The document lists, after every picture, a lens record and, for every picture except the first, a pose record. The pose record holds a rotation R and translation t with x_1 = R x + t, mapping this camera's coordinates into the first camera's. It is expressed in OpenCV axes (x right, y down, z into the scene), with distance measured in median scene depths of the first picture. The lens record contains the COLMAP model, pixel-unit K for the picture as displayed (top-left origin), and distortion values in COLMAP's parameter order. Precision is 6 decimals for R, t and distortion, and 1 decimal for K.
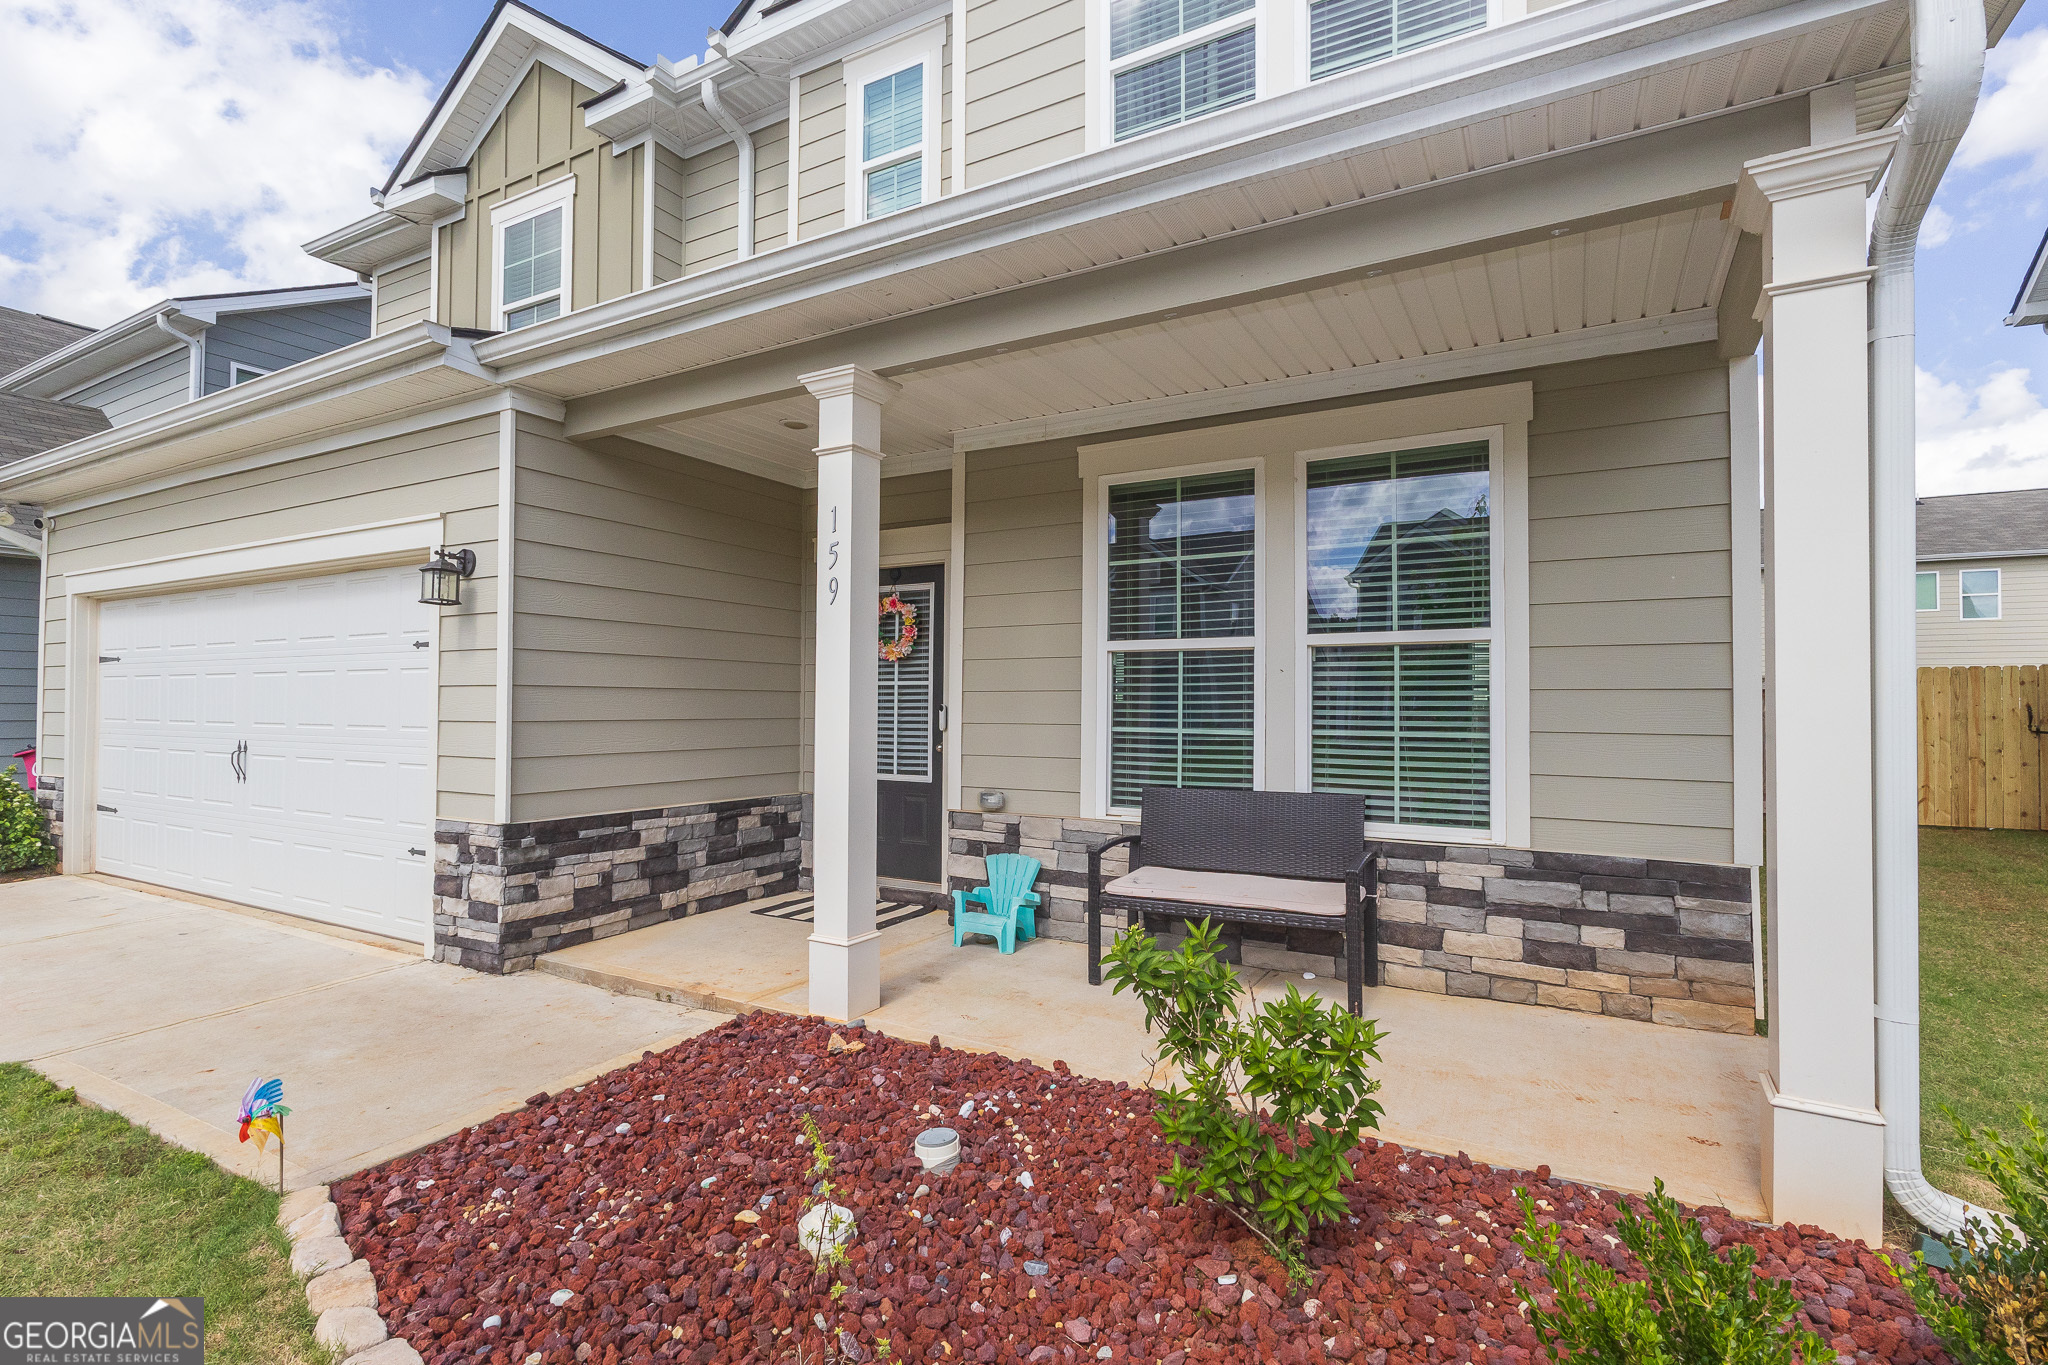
lens RADIAL K [[952.6, 0, 1024.0], [0, 952.6, 682.5], [0, 0, 1]] dist [0.003156, 0.000994]
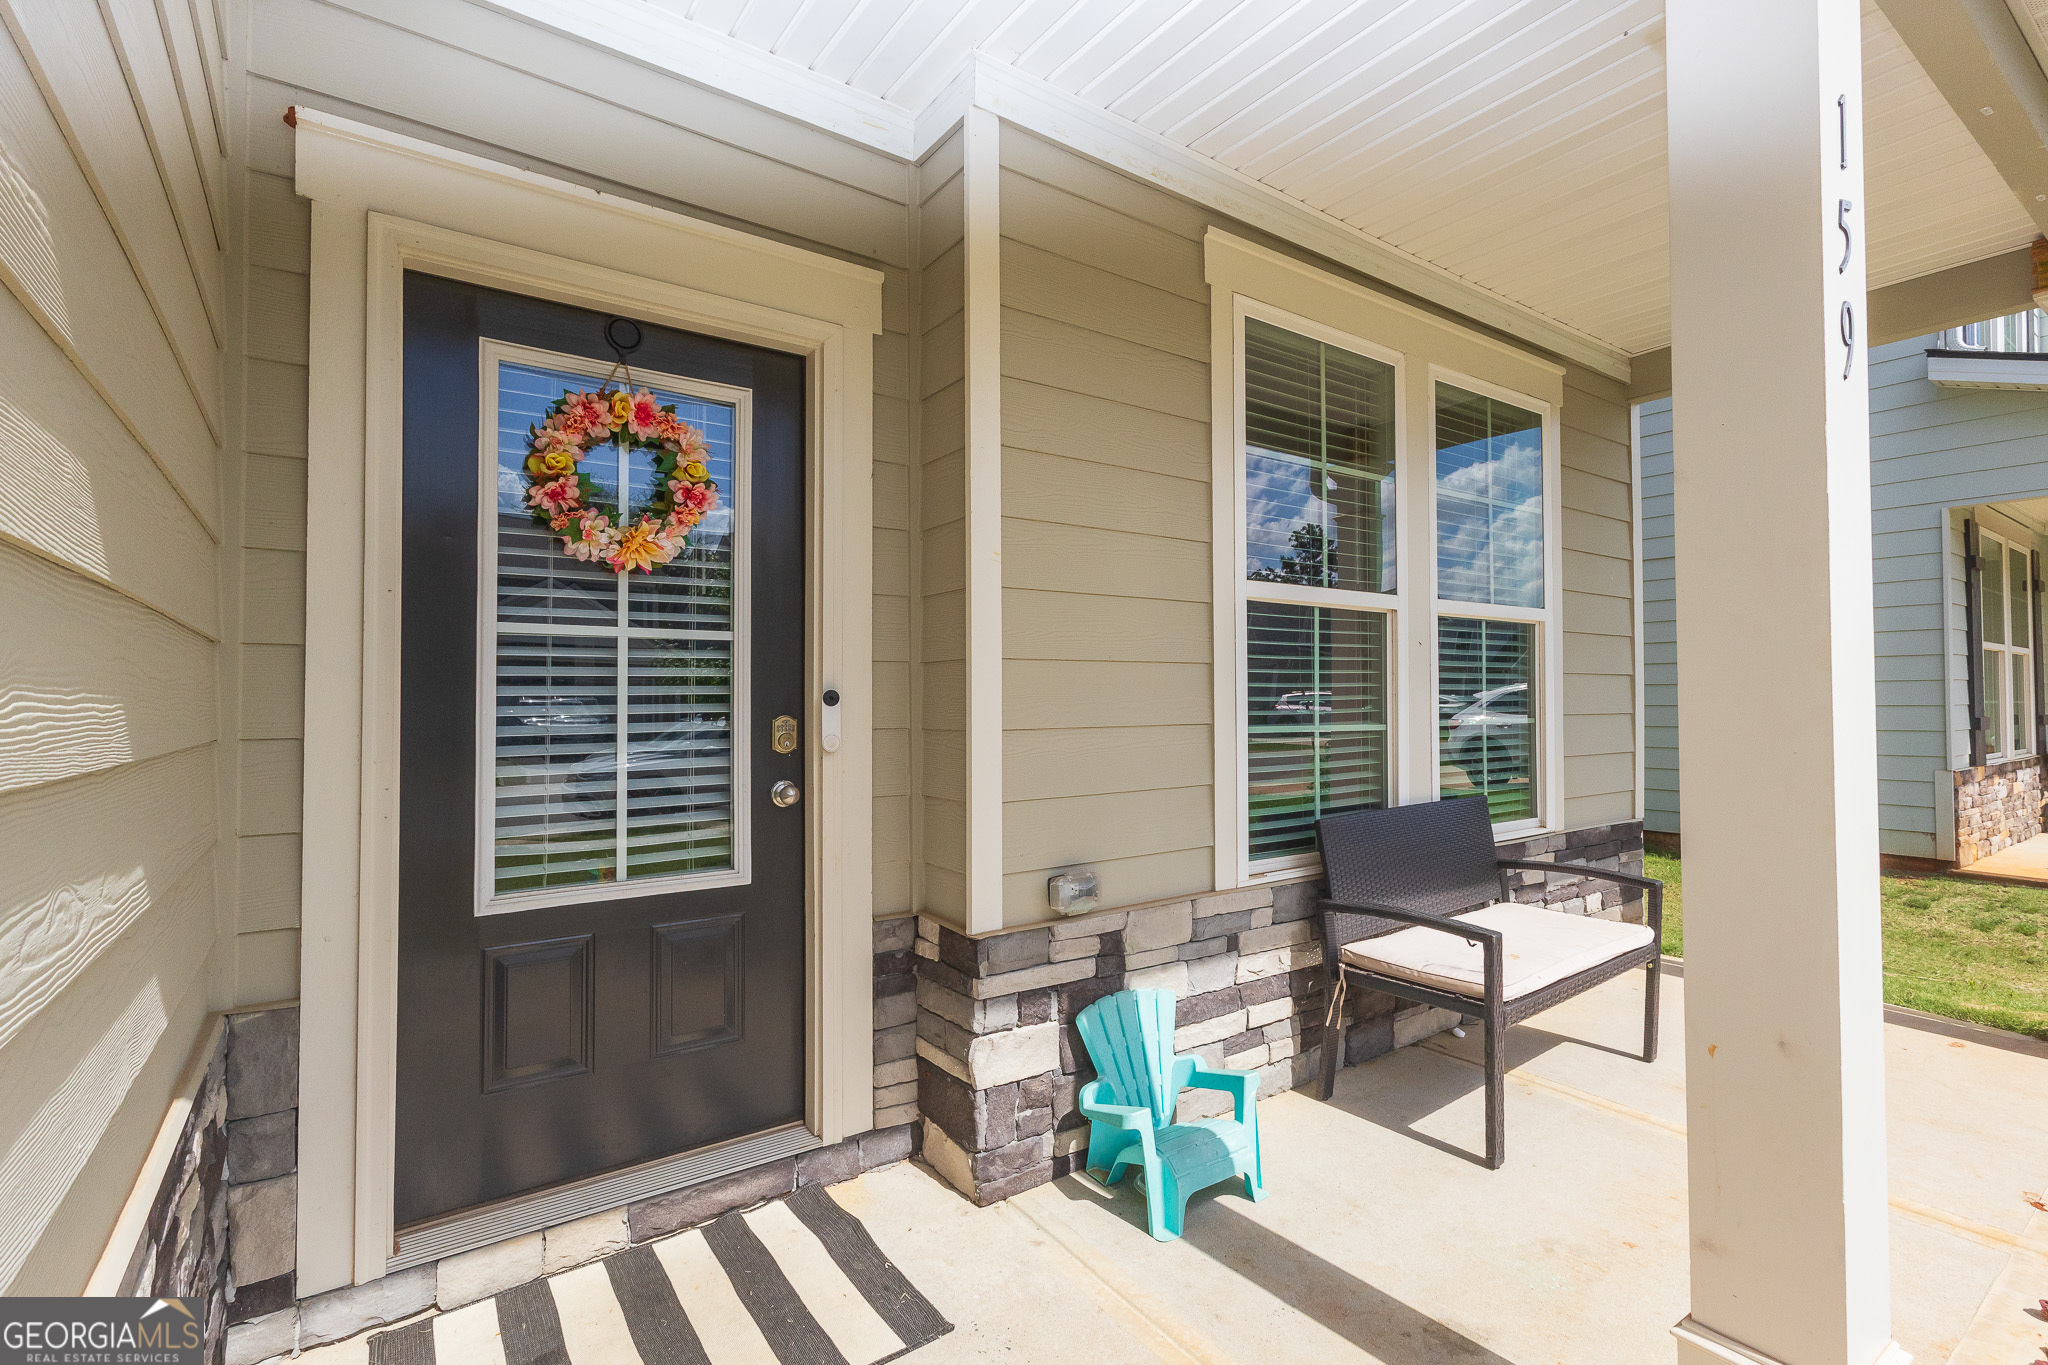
lens RADIAL K [[937.1, 0, 1024.0], [0, 937.1, 682.5], [0, 0, 1]] dist [0.000464, 0.000190]
pose [[0.422242, 0.013474, 0.906383, -0.514441], [-0.012225, 0.999883, -0.009169, 0.027383], [-0.906401, -0.007209, 0.422357, 0.908068]]
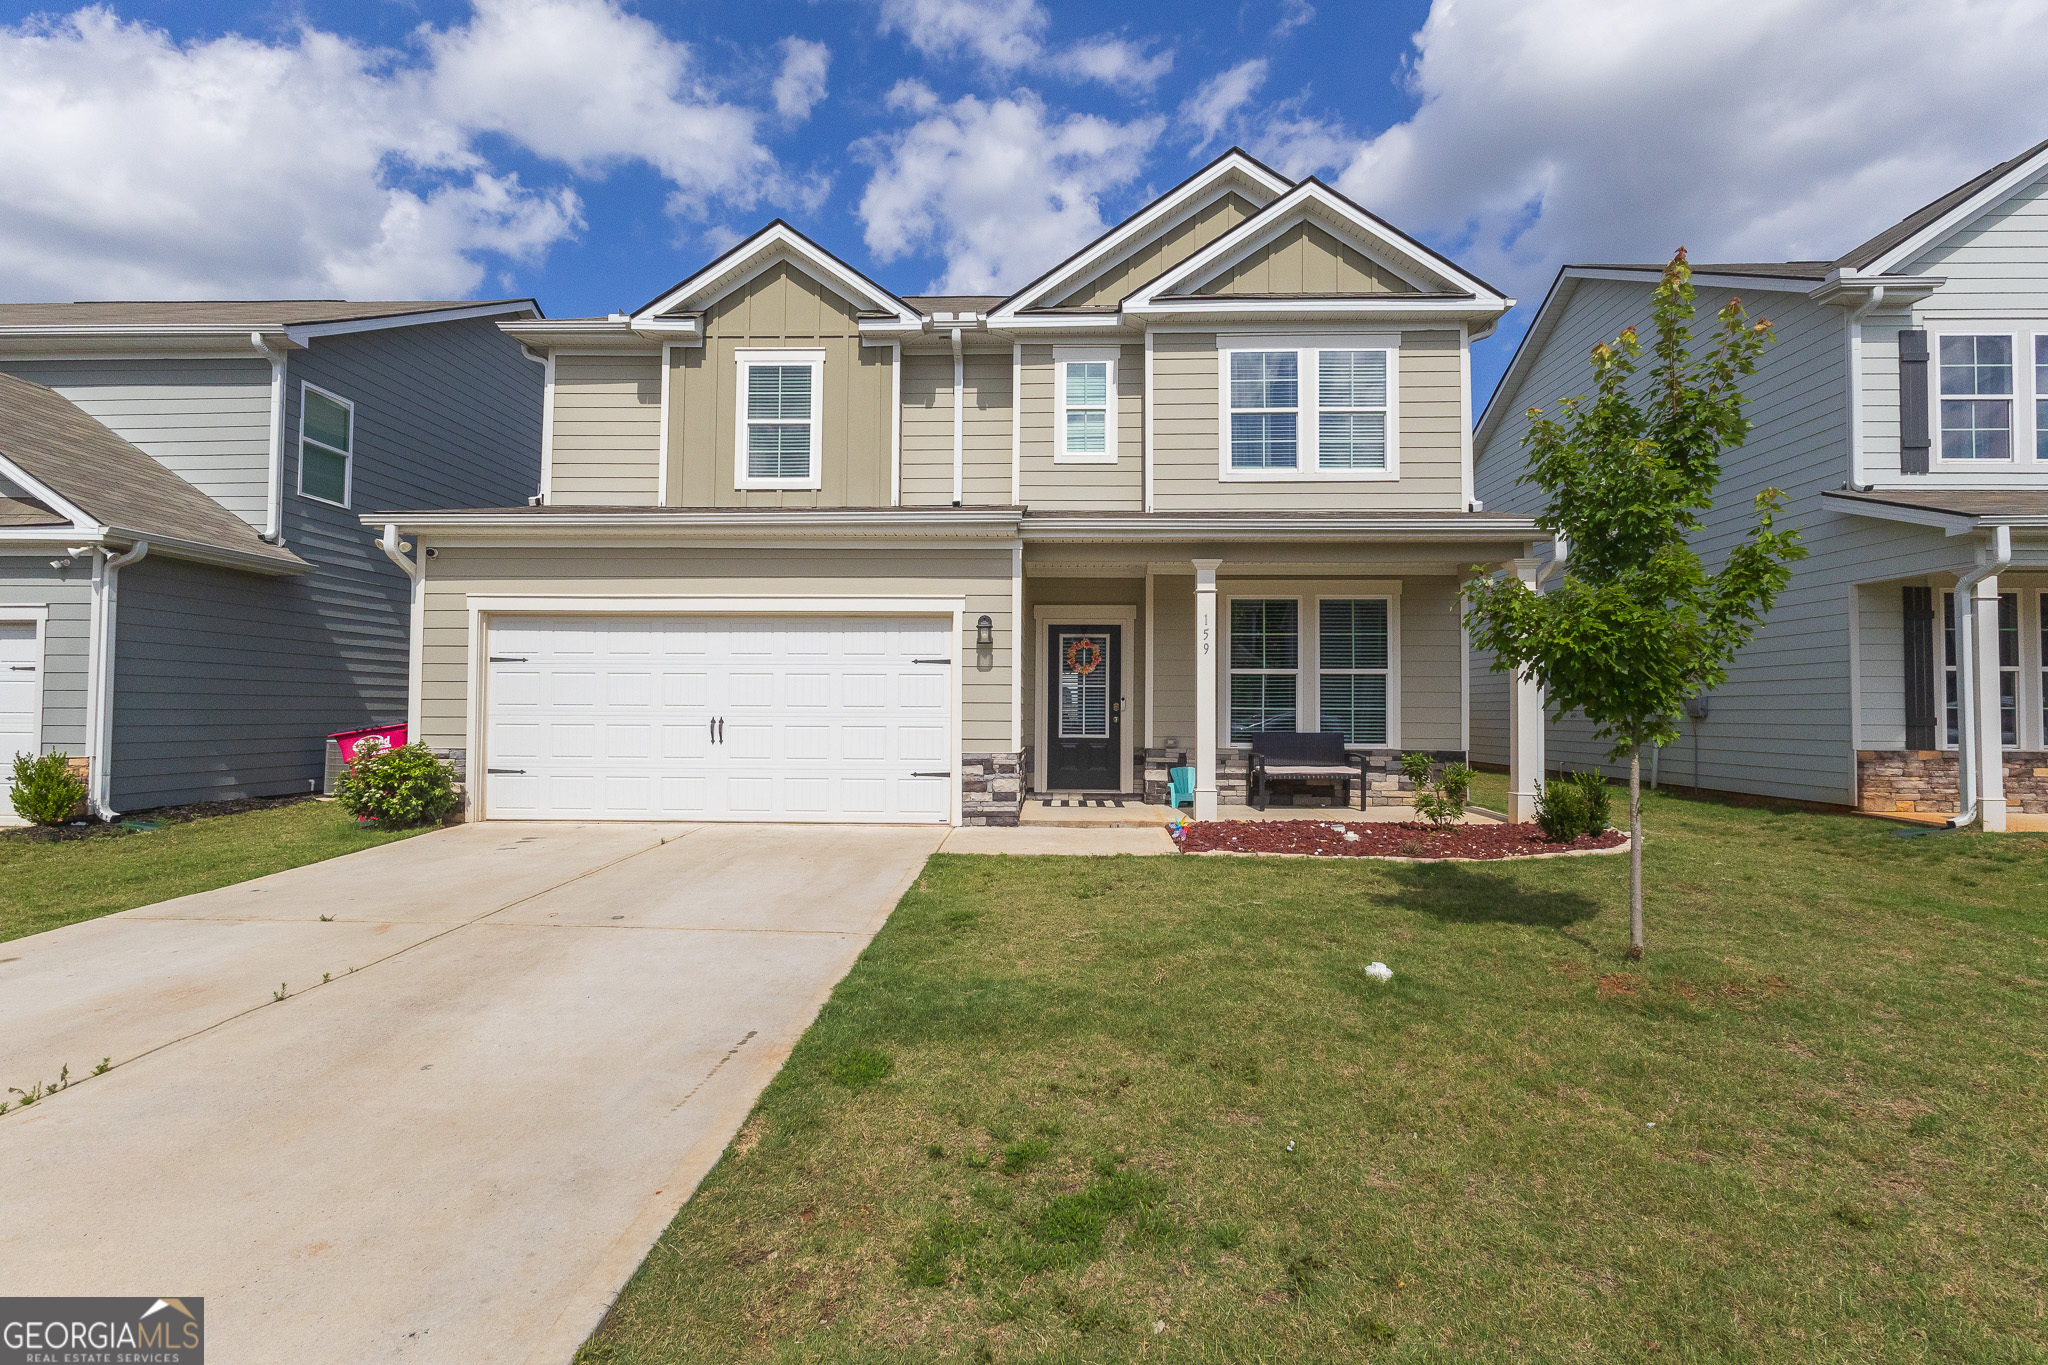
lens RADIAL K [[952.6, 0, 1024.0], [0, 952.6, 682.5], [0, 0, 1]] dist [0.003156, 0.000994]
pose [[0.890968, 0.013740, 0.453858, -1.411910], [-0.012232, 0.999906, -0.006260, 0.008862], [-0.453901, 0.000026, 0.891052, -0.803593]]
